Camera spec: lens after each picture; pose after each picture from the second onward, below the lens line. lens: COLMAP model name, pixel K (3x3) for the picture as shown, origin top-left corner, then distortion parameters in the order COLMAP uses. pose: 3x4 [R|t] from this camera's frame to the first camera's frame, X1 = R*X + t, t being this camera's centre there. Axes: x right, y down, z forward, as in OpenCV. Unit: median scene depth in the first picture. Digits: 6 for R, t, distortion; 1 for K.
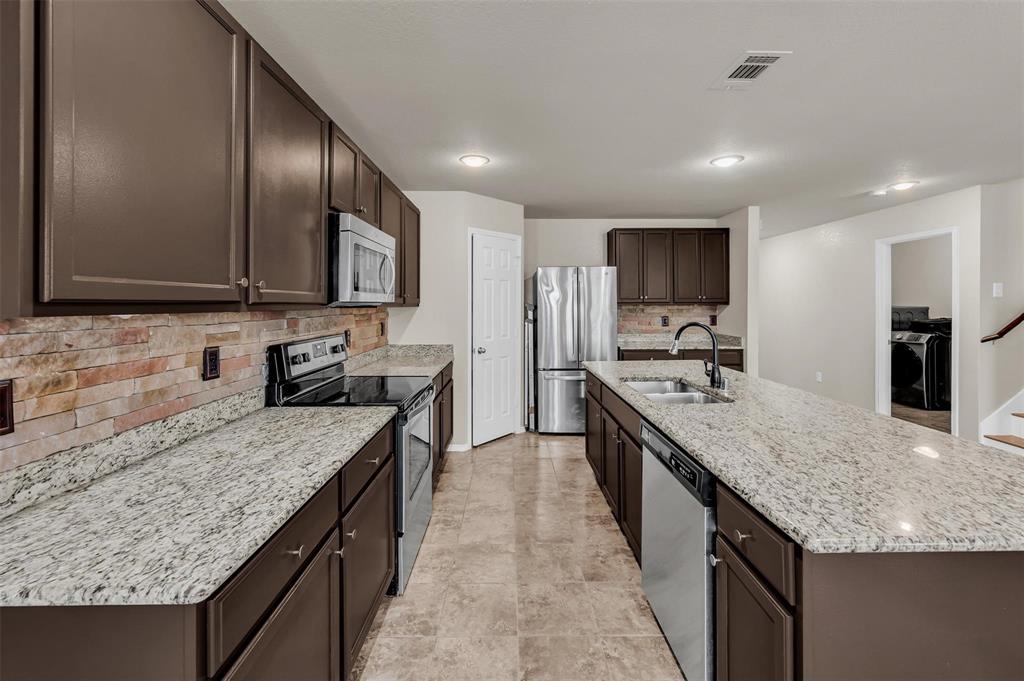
lens RADIAL K [[419.6, 0, 513.4], [0, 419.6, 302.0], [0, 0, 1]] dist [-0.000222, -0.000285]
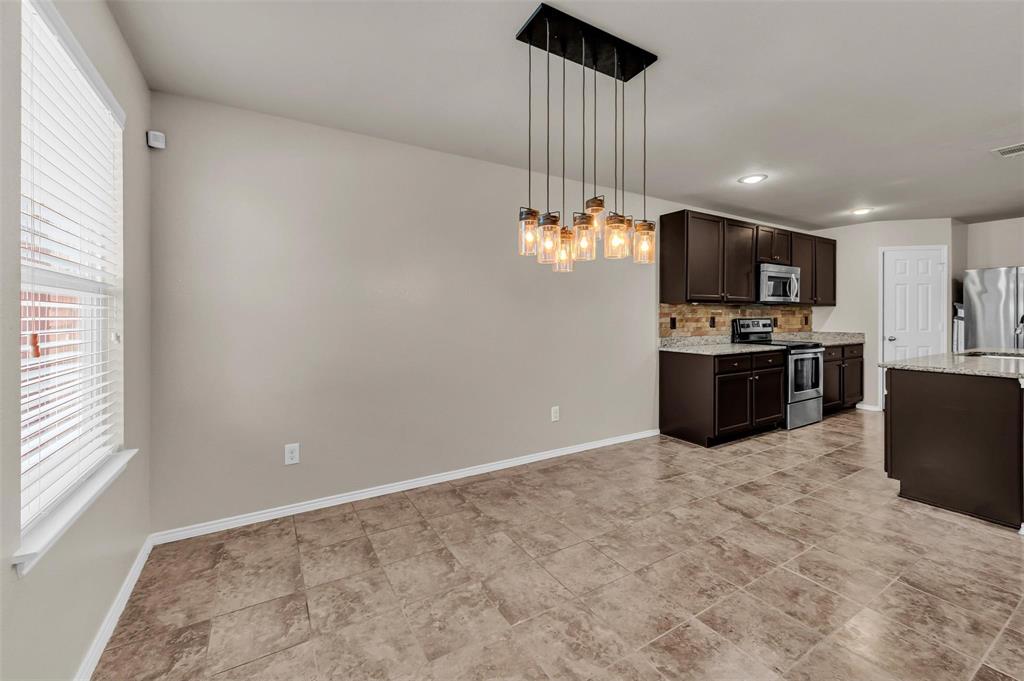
lens RADIAL K [[420.9, 0, 517.0], [0, 420.9, 315.4], [0, 0, 1]] dist [-0.000032, -0.000170]
pose [[0.512505, -0.001222, -0.858684, 0.888732], [0.004929, 0.999987, 0.001519, 0.067853], [0.858670, -0.005011, 0.512504, -1.352697]]
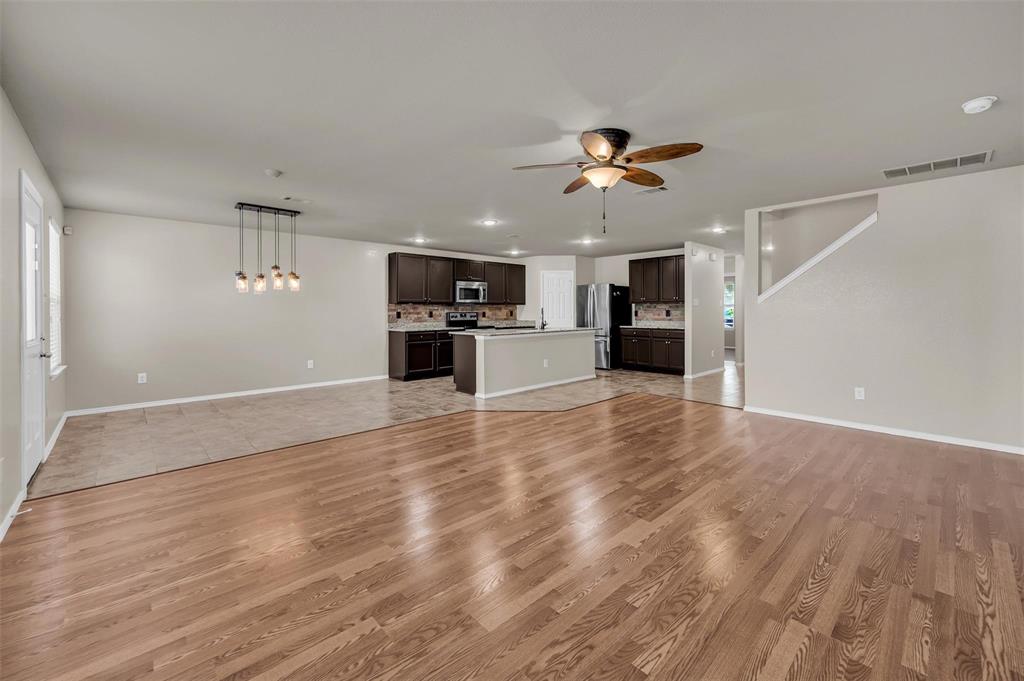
lens RADIAL K [[420.9, 0, 517.0], [0, 420.9, 315.4], [0, 0, 1]] dist [-0.000032, -0.000170]
pose [[0.680748, 0.008574, -0.732468, 2.948842], [0.005382, 0.999846, 0.016706, 0.060990], [0.732498, -0.015315, 0.680597, -1.355522]]
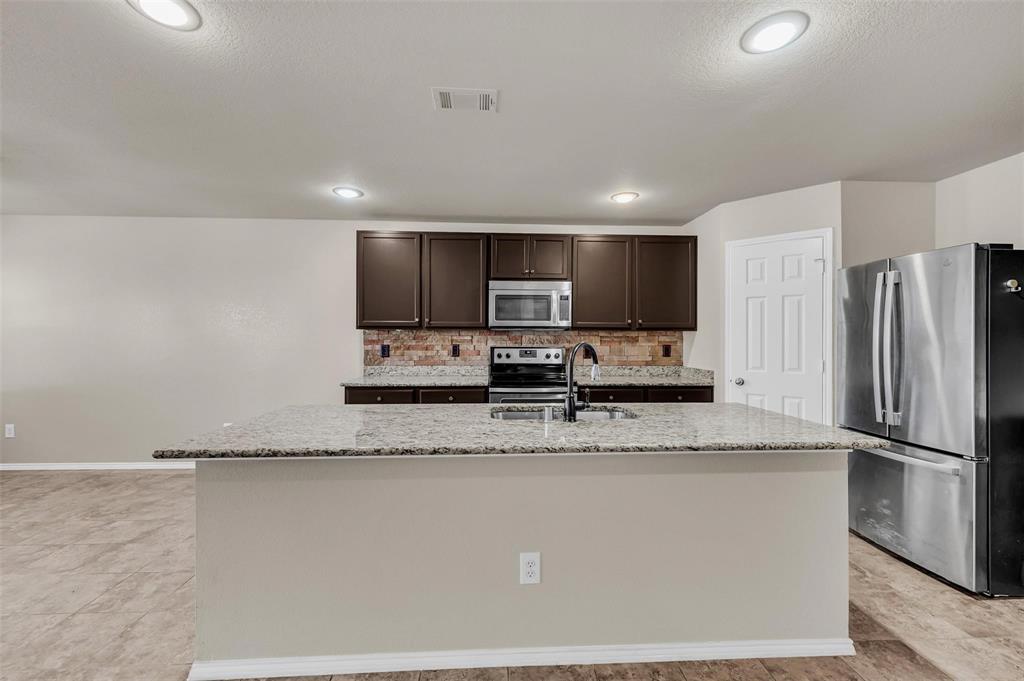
lens RADIAL K [[422.1, 0, 511.1], [0, 422.1, 335.8], [0, 0, 1]] dist [-0.000039, -0.000268]
pose [[0.035951, -0.000552, -0.999353, 1.499574], [0.001028, 0.999999, -0.000515, 0.043913], [0.999353, -0.001009, 0.035952, 0.980207]]
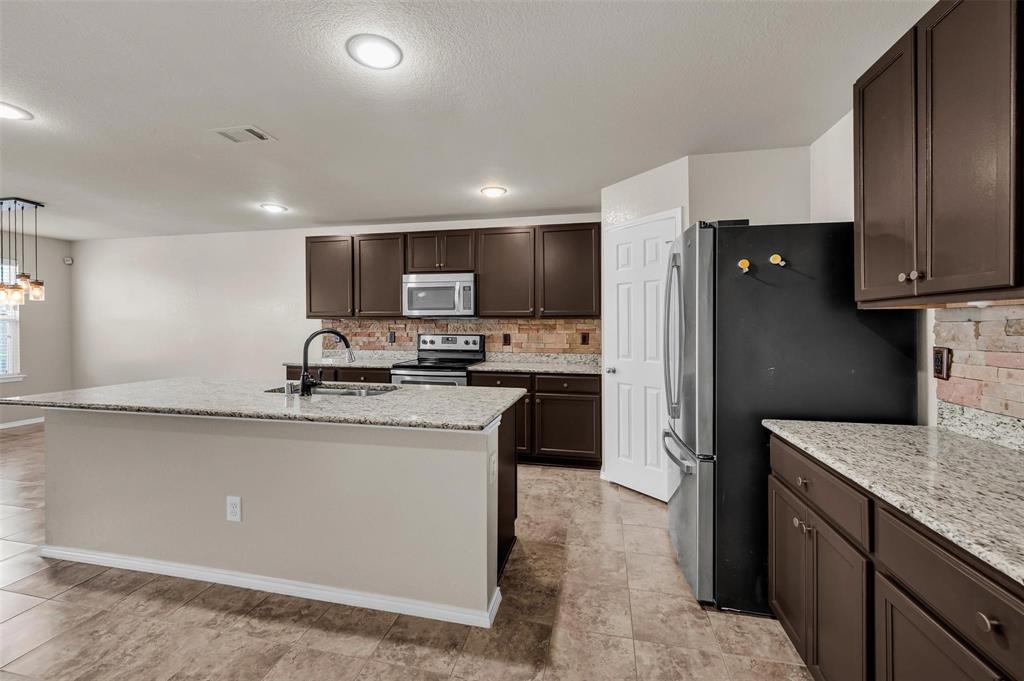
lens RADIAL K [[412.5, 0, 509.6], [0, 412.5, 326.9], [0, 0, 1]] dist [-0.000380, -0.000070]
pose [[-0.226895, 0.006398, -0.973898, 1.507205], [0.003490, 0.999977, 0.005756, 0.047198], [0.973913, -0.002093, -0.226912, 1.930727]]
